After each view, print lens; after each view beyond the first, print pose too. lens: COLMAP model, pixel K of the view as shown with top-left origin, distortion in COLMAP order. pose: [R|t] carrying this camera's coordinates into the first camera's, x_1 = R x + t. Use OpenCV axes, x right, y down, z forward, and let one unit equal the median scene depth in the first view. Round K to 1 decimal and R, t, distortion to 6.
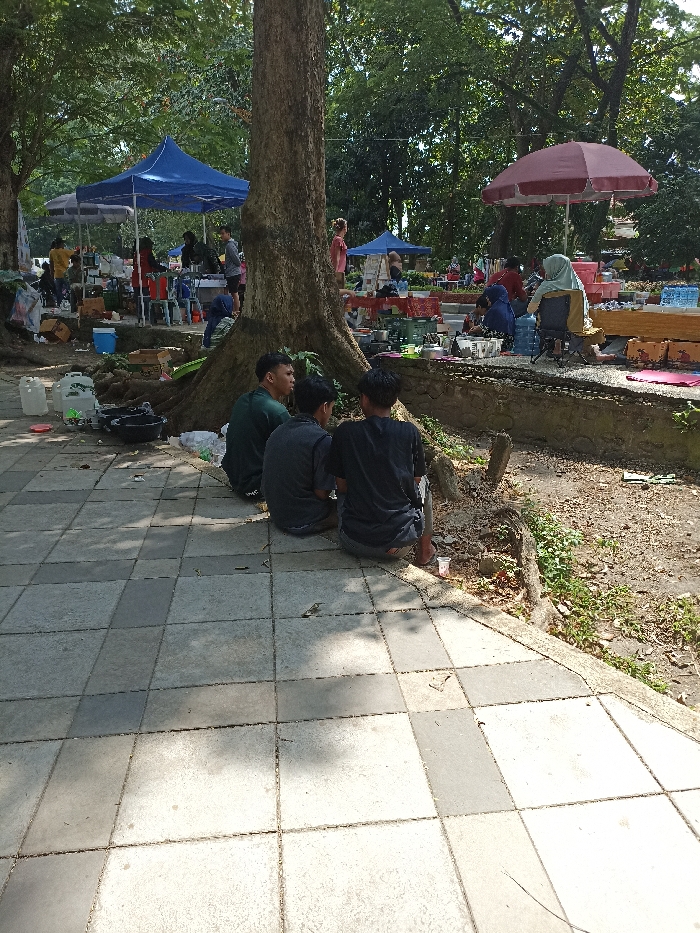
lens RADIAL K [[663.3, 0, 357.6], [0, 663.3, 465.9], [0, 0, 1]] dist [0.051843, -0.002914]
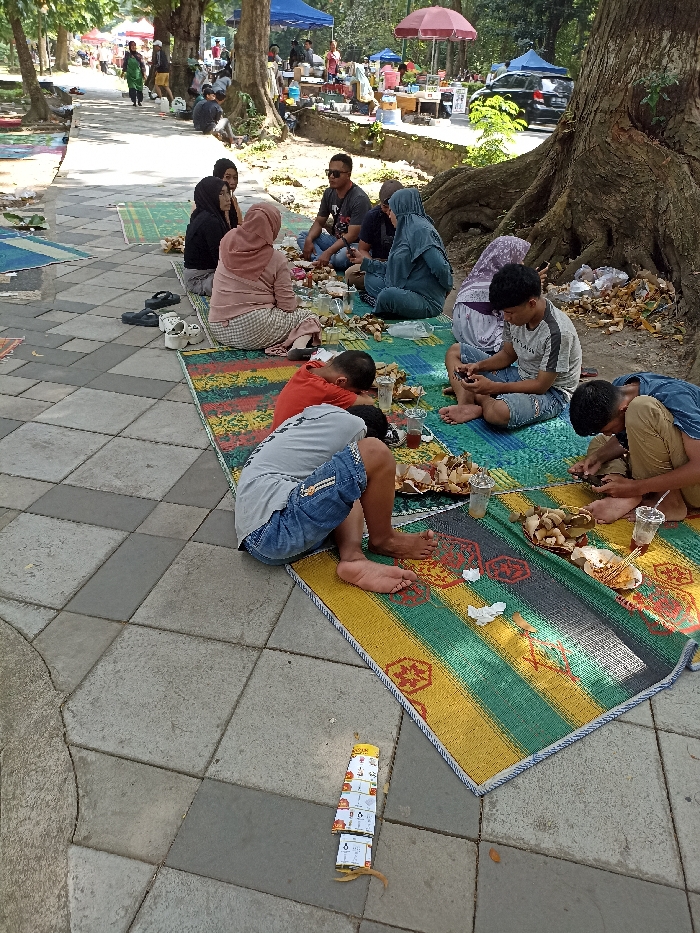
lens RADIAL K [[663.3, 0, 357.6], [0, 663.3, 465.9], [0, 0, 1]] dist [0.051843, -0.002914]
pose [[0.936813, 0.240808, -0.253756, 1.109490], [-0.179024, 0.953199, 0.243644, 0.418726], [0.300551, -0.182821, 0.936080, -1.393565]]
